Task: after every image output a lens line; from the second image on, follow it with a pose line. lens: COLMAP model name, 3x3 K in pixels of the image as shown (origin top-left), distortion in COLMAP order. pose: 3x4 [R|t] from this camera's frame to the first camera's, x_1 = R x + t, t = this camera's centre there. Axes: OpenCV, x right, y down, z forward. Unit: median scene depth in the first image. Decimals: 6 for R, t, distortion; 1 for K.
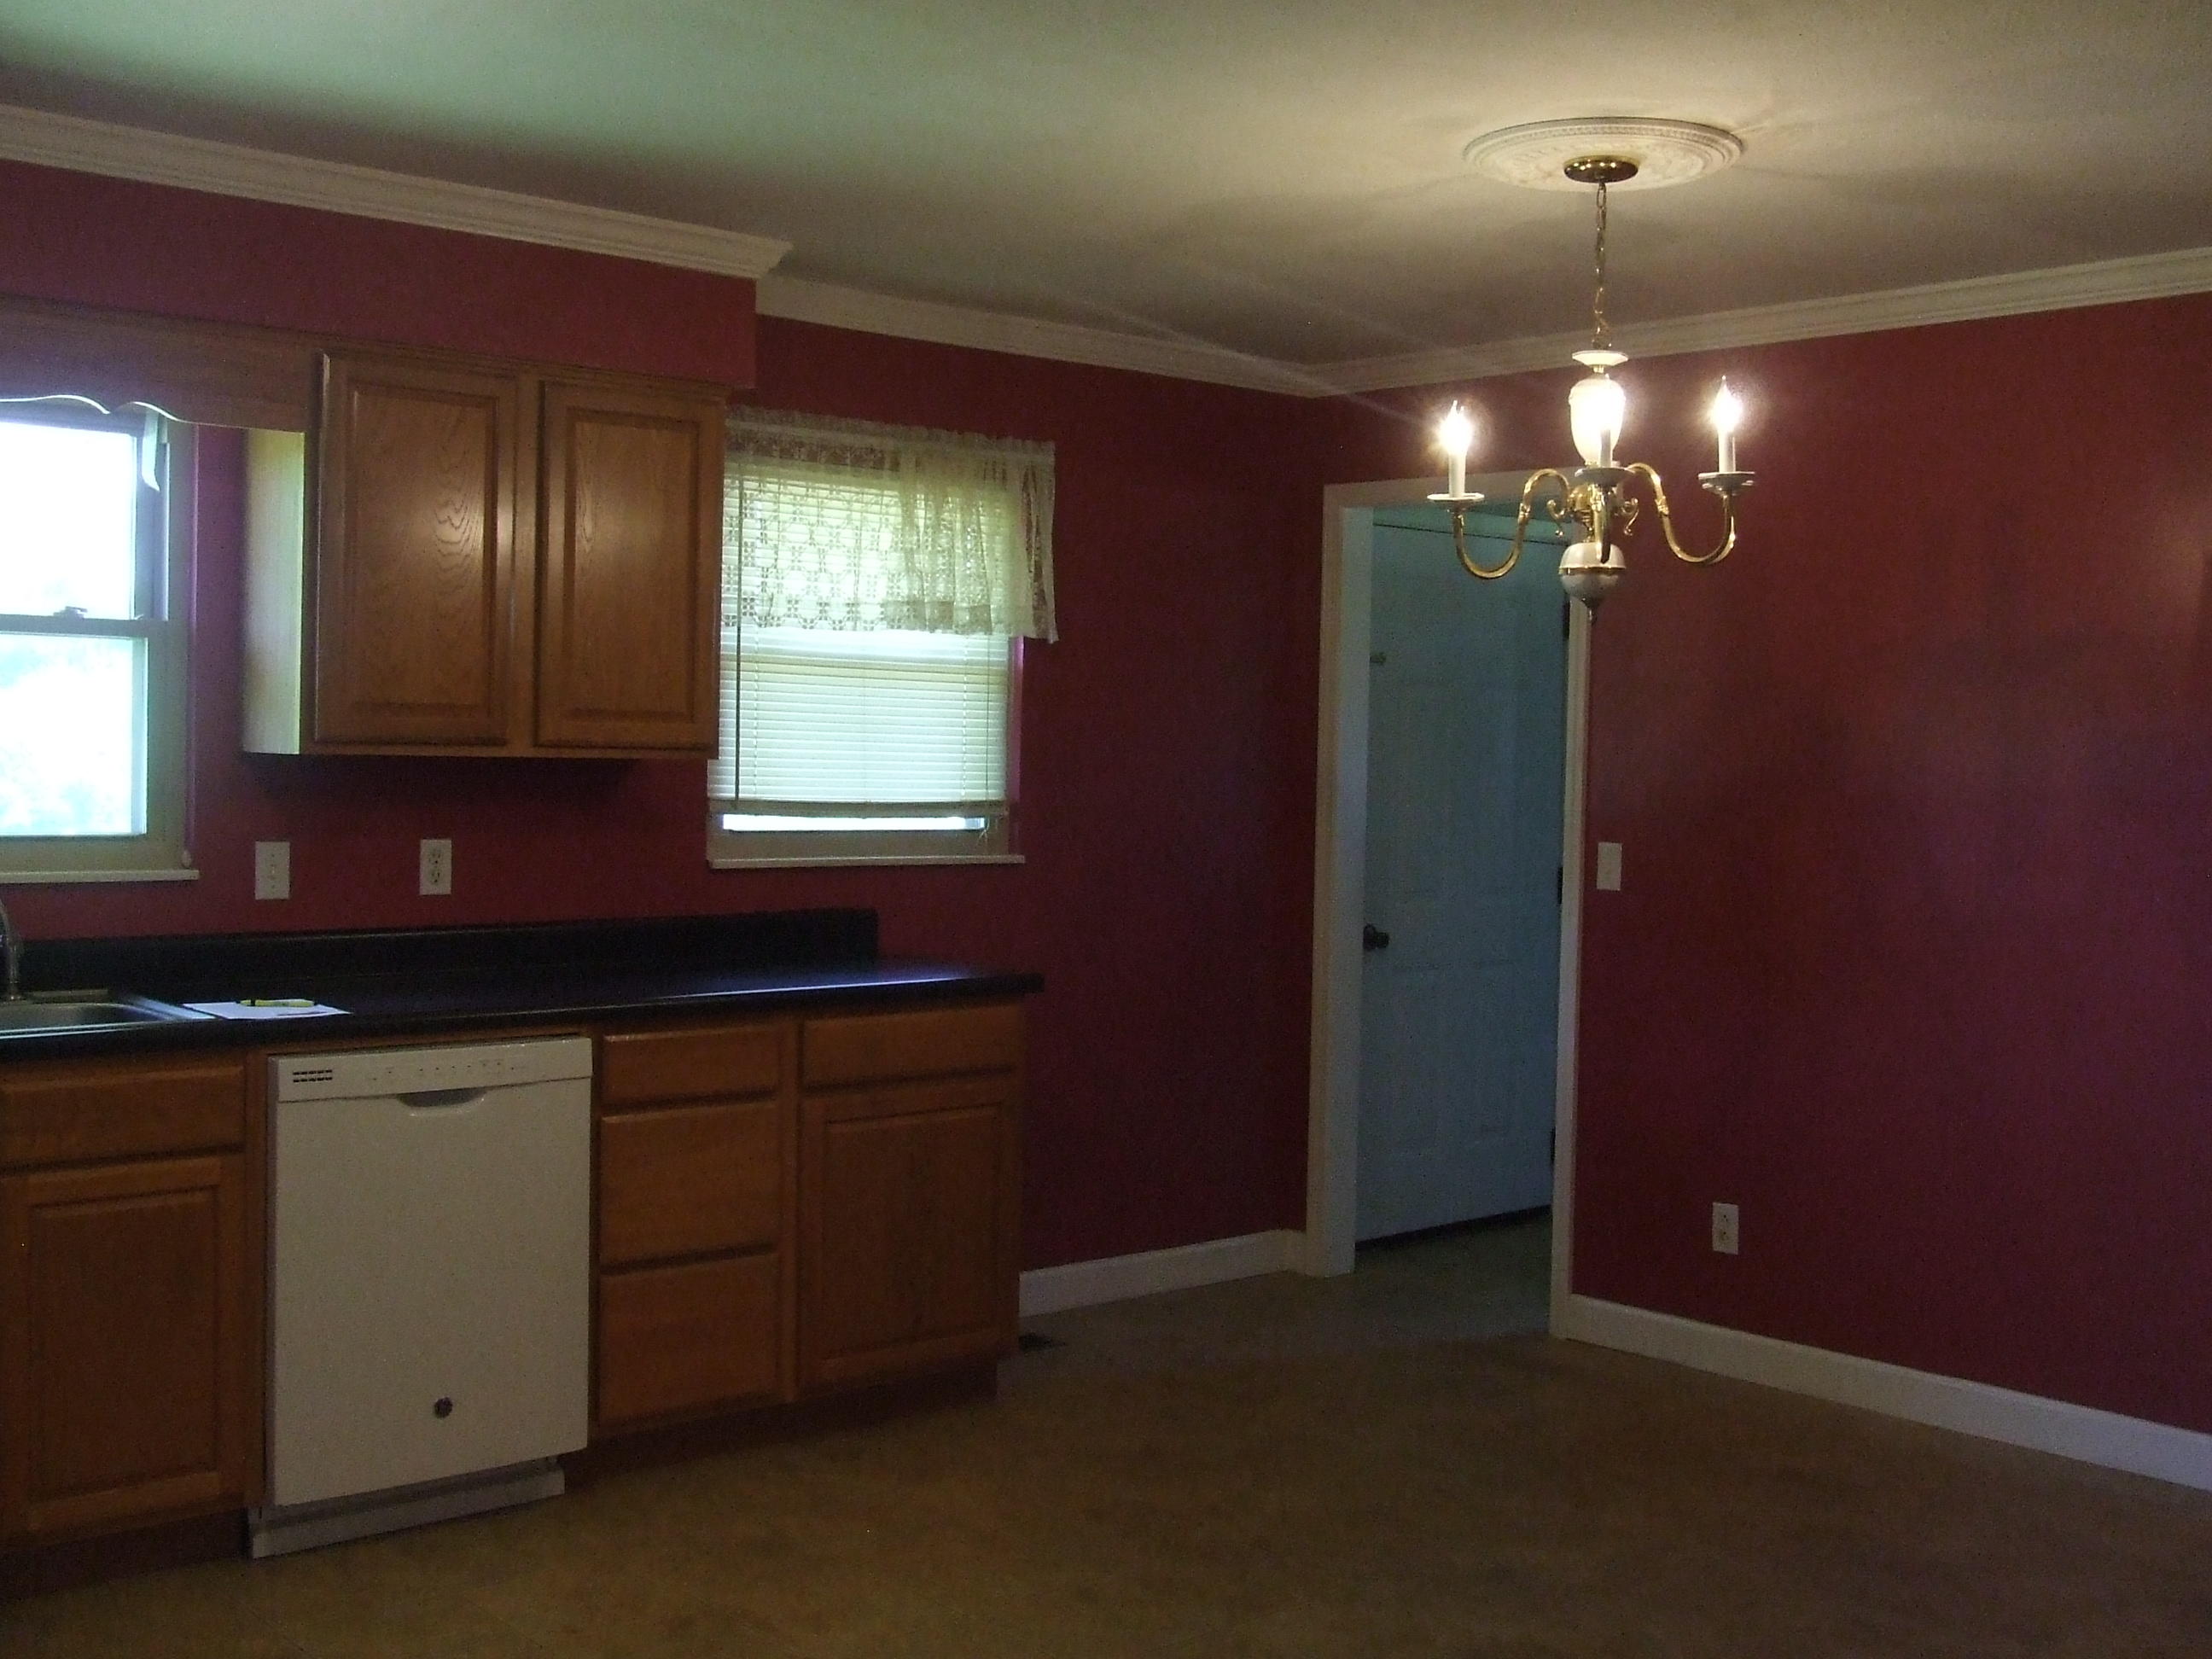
lens RADIAL K [[2510.4, 0, 1106.0], [0, 2510.4, 829.5], [0, 0, 1]] dist [0.075492, 0.000251]
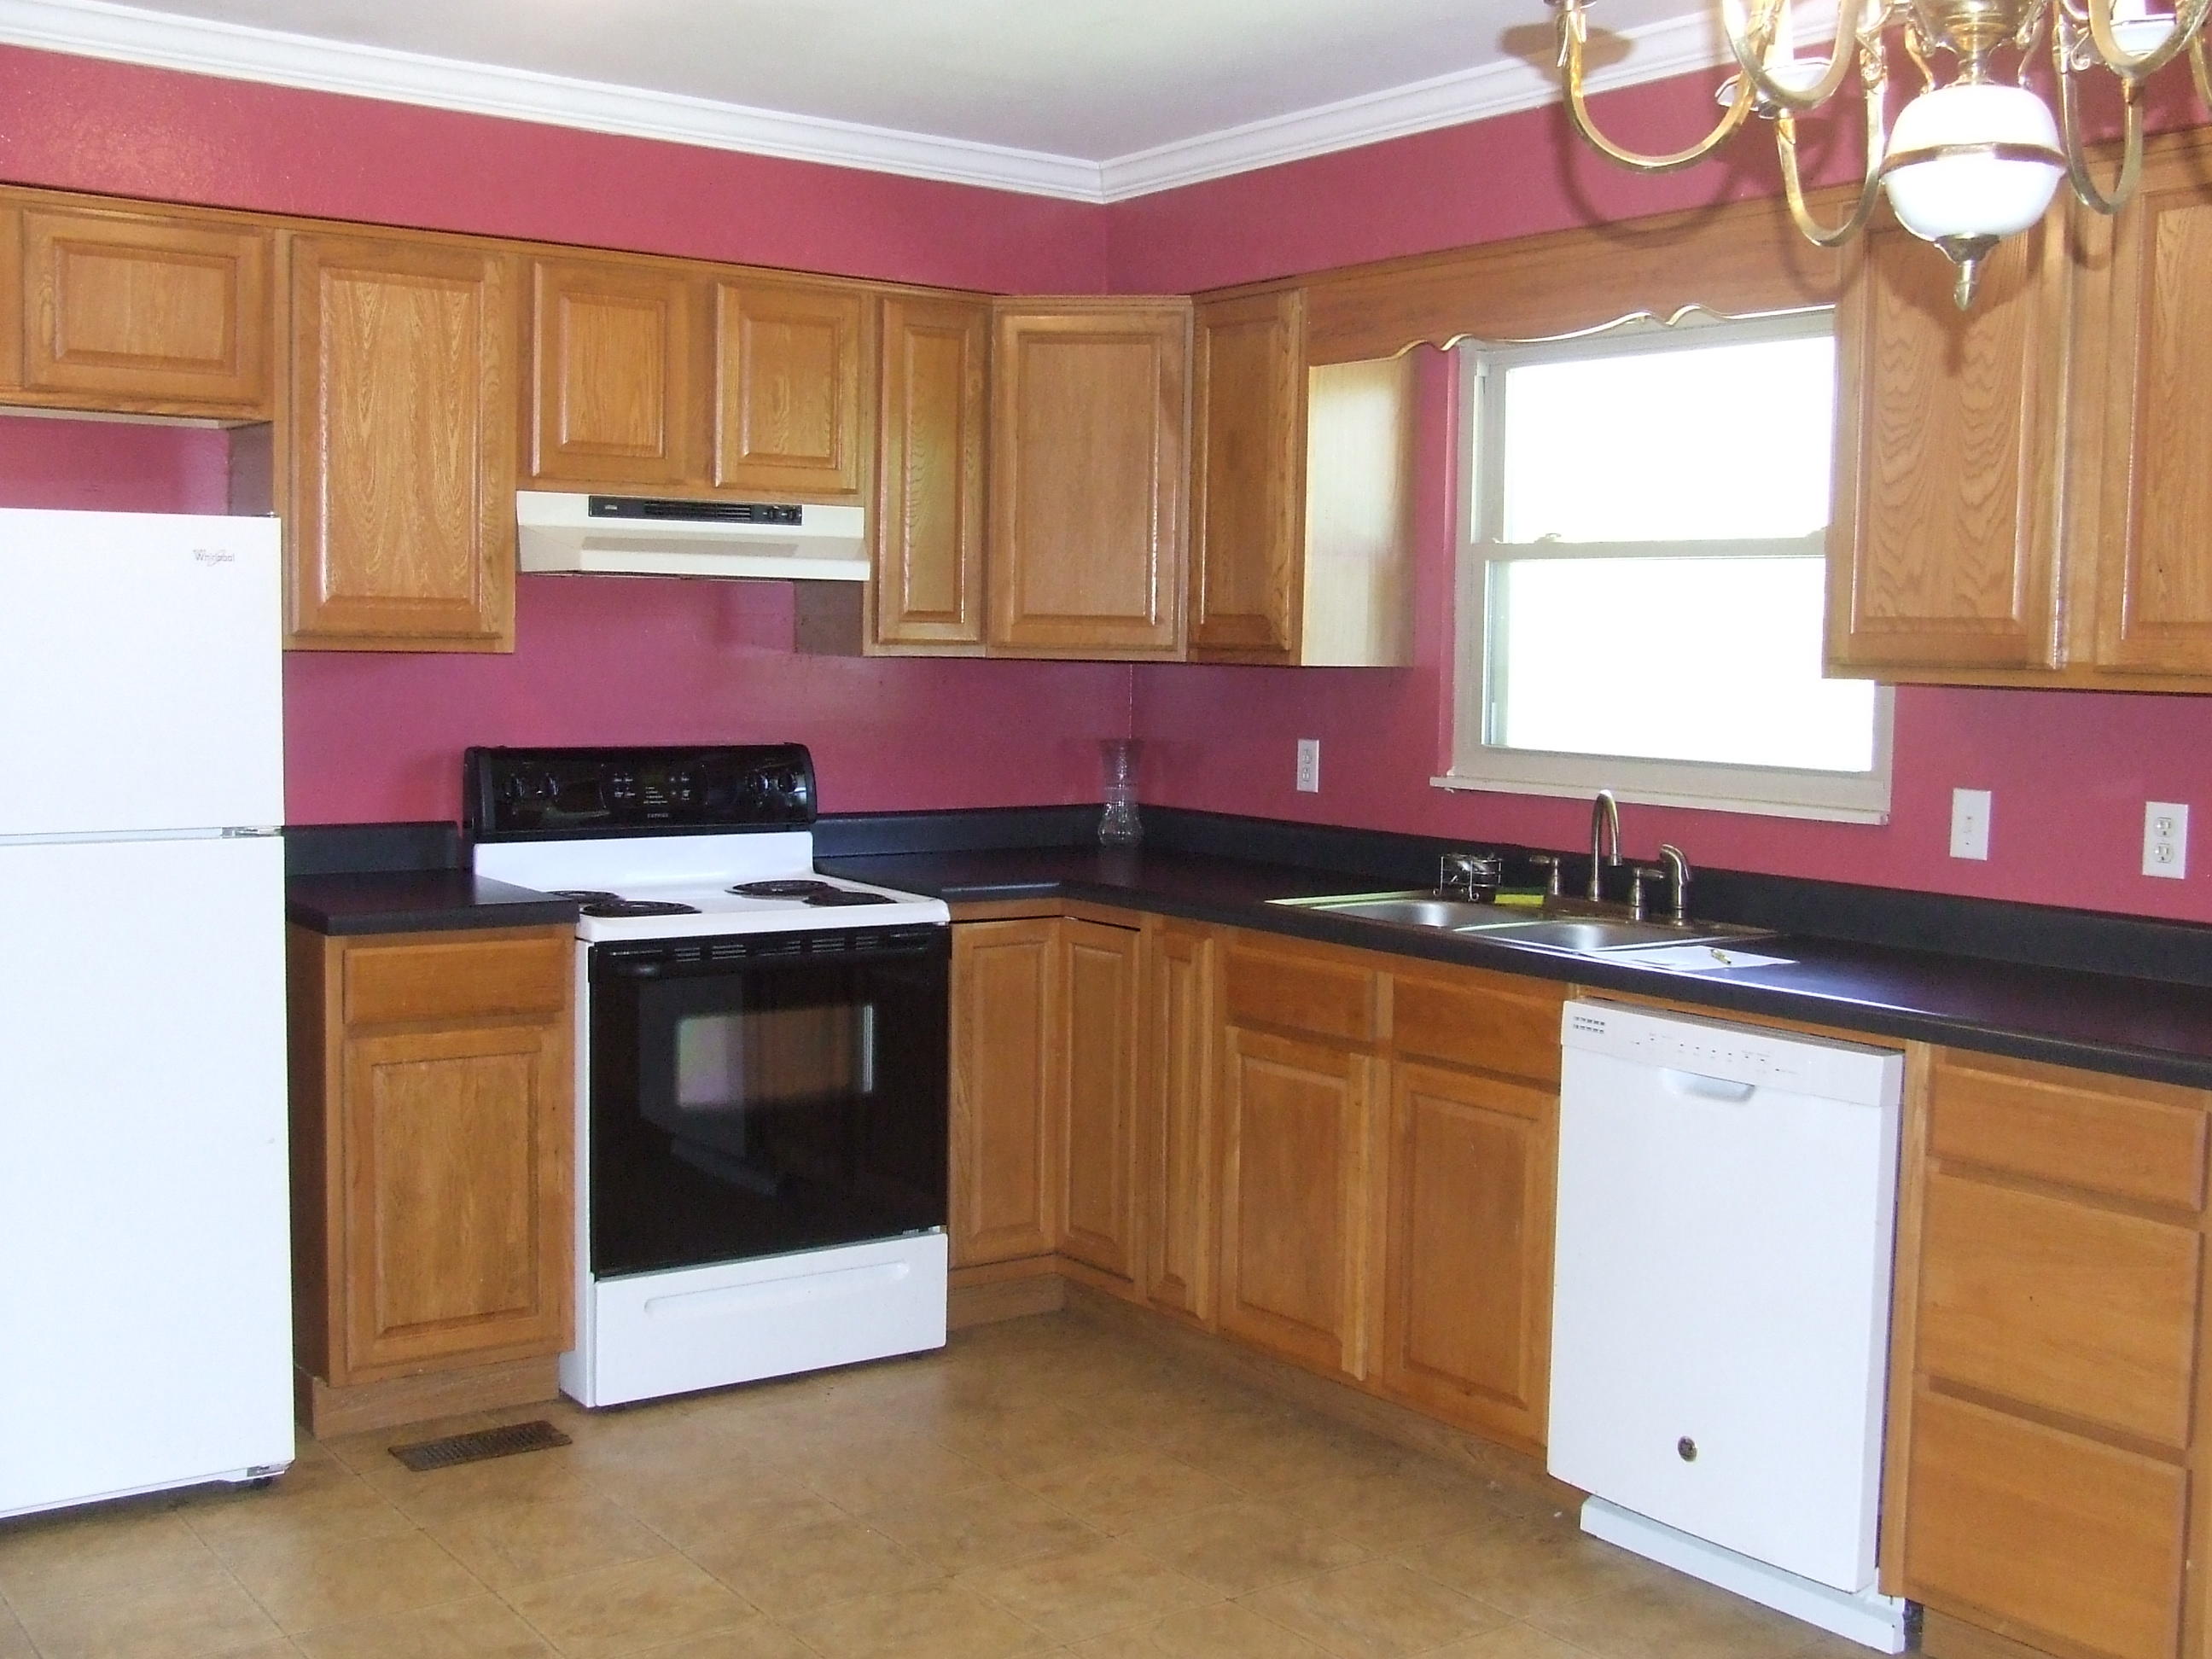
lens RADIAL K [[2510.4, 0, 1106.0], [0, 2510.4, 829.5], [0, 0, 1]] dist [0.075492, 0.000251]
pose [[-0.087291, 0.052952, -0.994775, 0.583074], [-0.058296, 0.996603, 0.058165, -0.015844], [0.994476, 0.063069, -0.083908, 0.853997]]
